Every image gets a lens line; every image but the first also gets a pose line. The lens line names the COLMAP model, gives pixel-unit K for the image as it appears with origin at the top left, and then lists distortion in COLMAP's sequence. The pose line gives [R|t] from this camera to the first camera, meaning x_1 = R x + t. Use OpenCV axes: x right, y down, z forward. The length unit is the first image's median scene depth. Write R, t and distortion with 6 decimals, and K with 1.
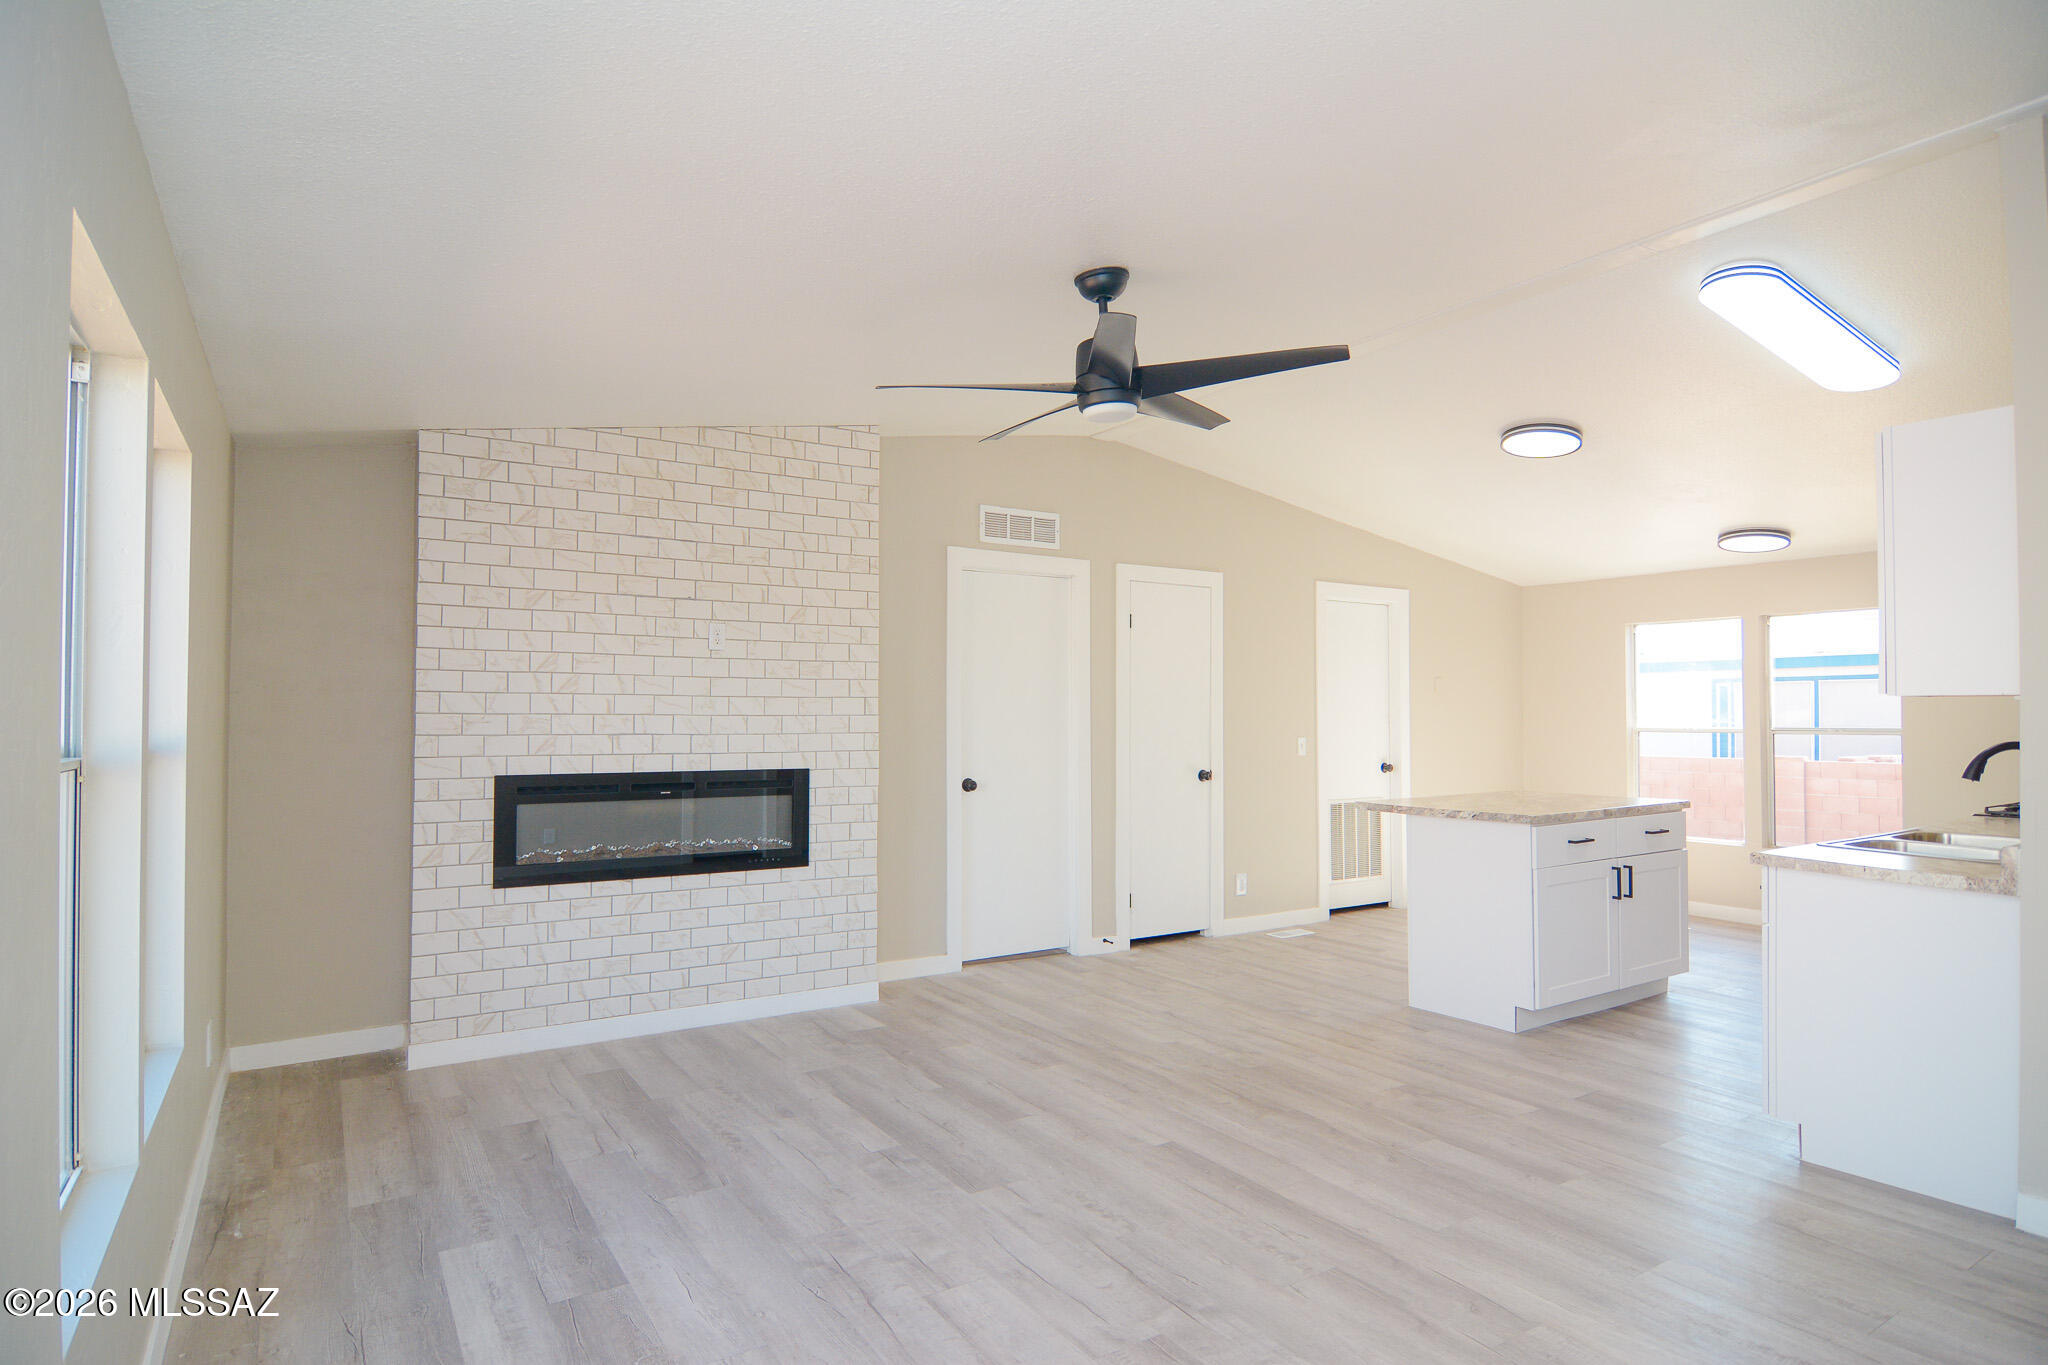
lens RADIAL K [[1100.5, 0, 1036.0], [0, 1100.5, 695.5], [0, 0, 1]] dist [-0.007979, -0.009519]
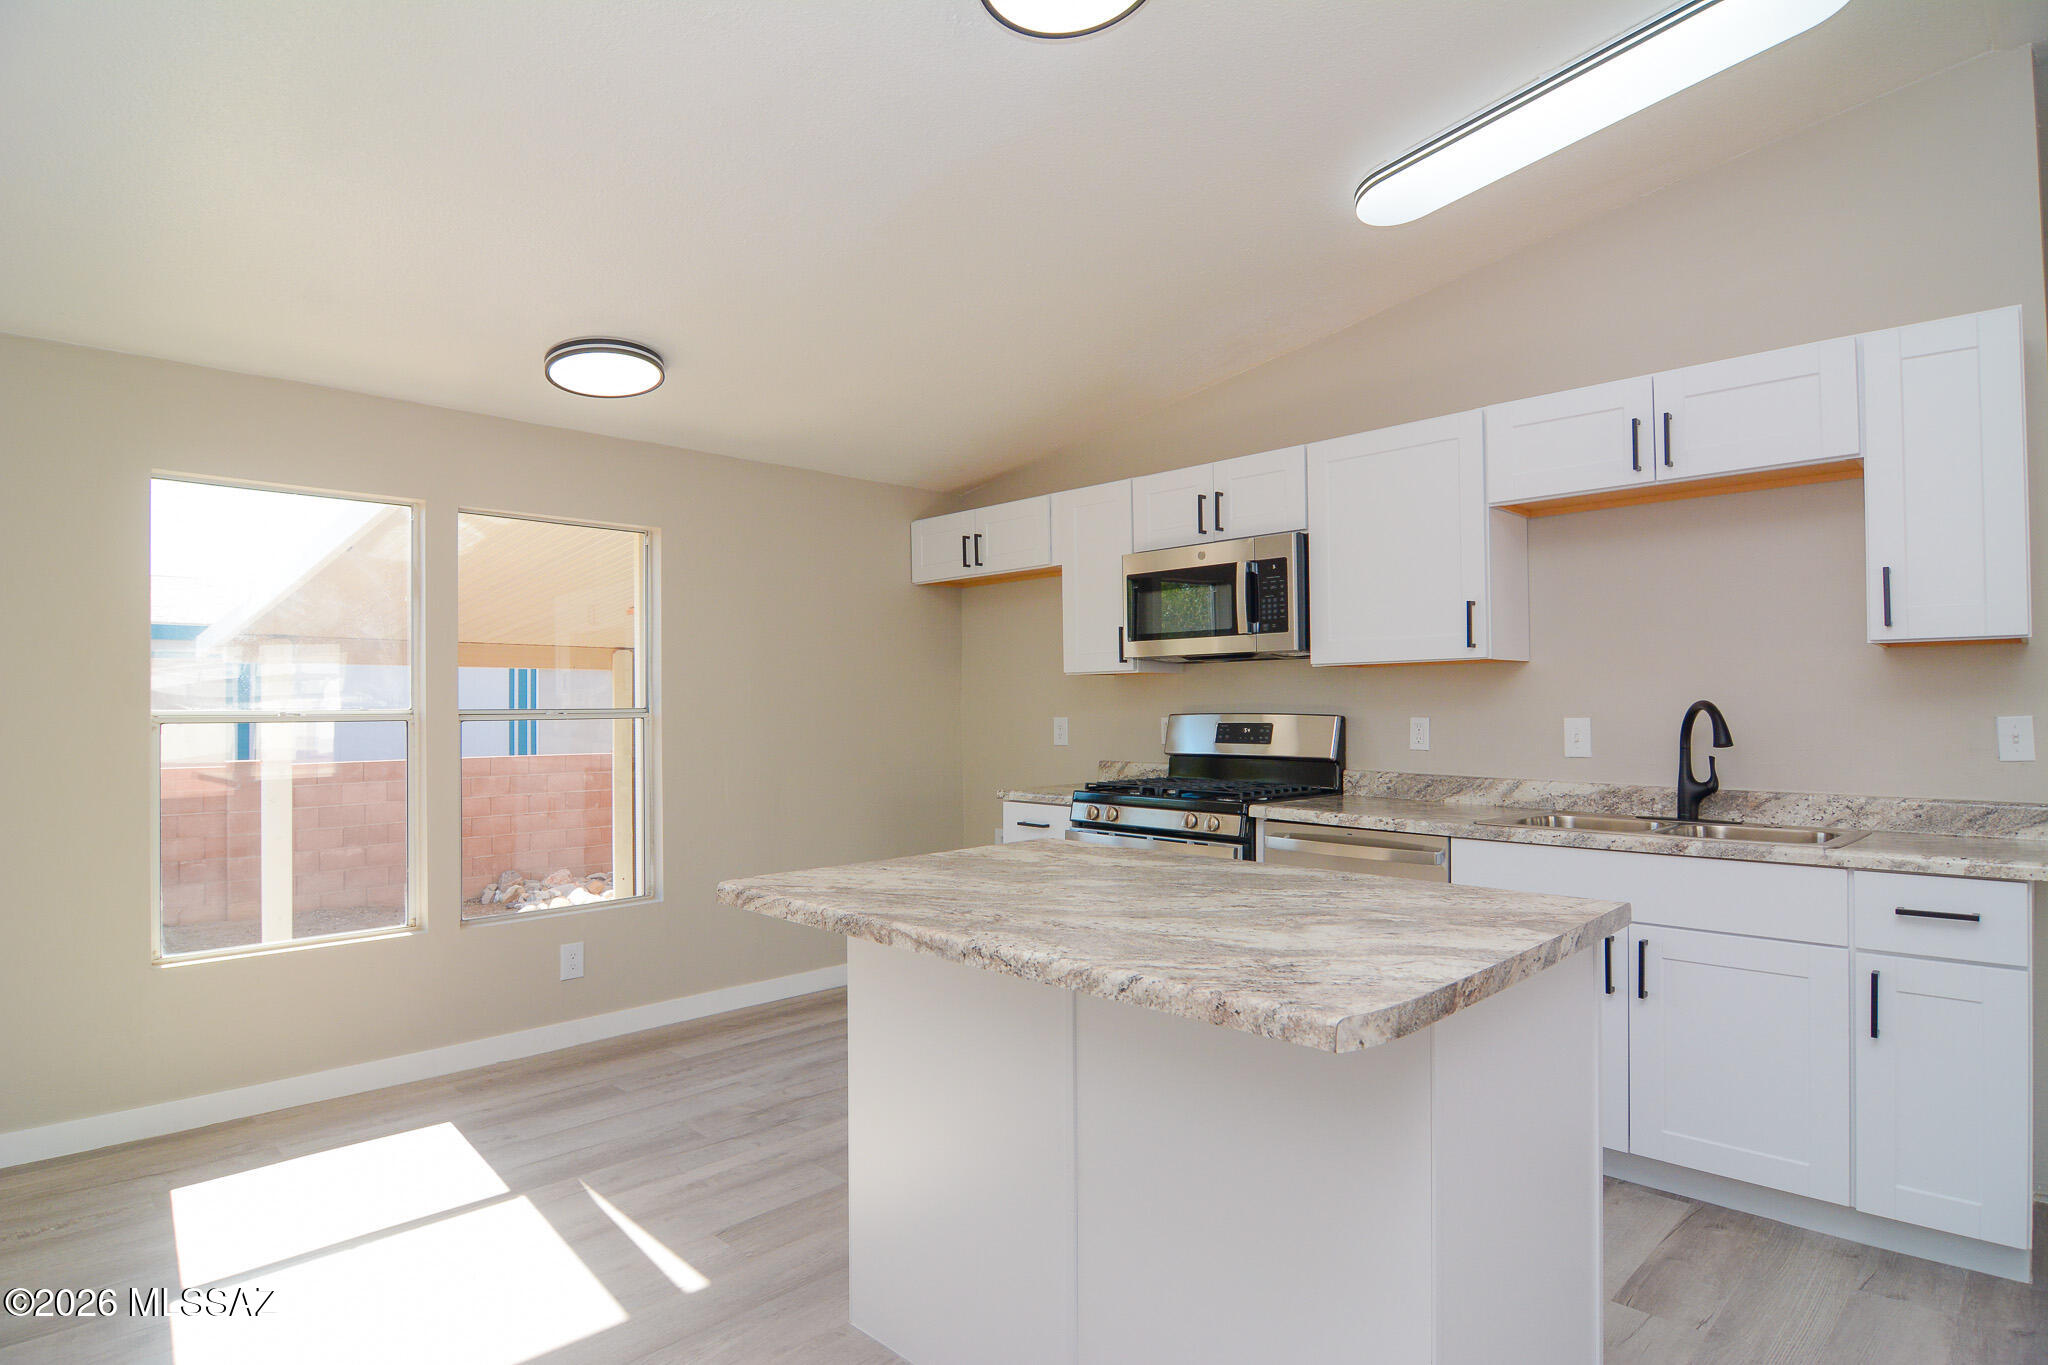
lens RADIAL K [[1100.5, 0, 1014.3], [0, 1100.5, 692.2], [0, 0, 1]] dist [-0.007979, -0.009519]
pose [[-0.198236, 0.014273, 0.980050, 0.097681], [-0.009273, 0.999822, -0.016437, 0.041512], [-0.980110, -0.012347, -0.198069, 1.270346]]
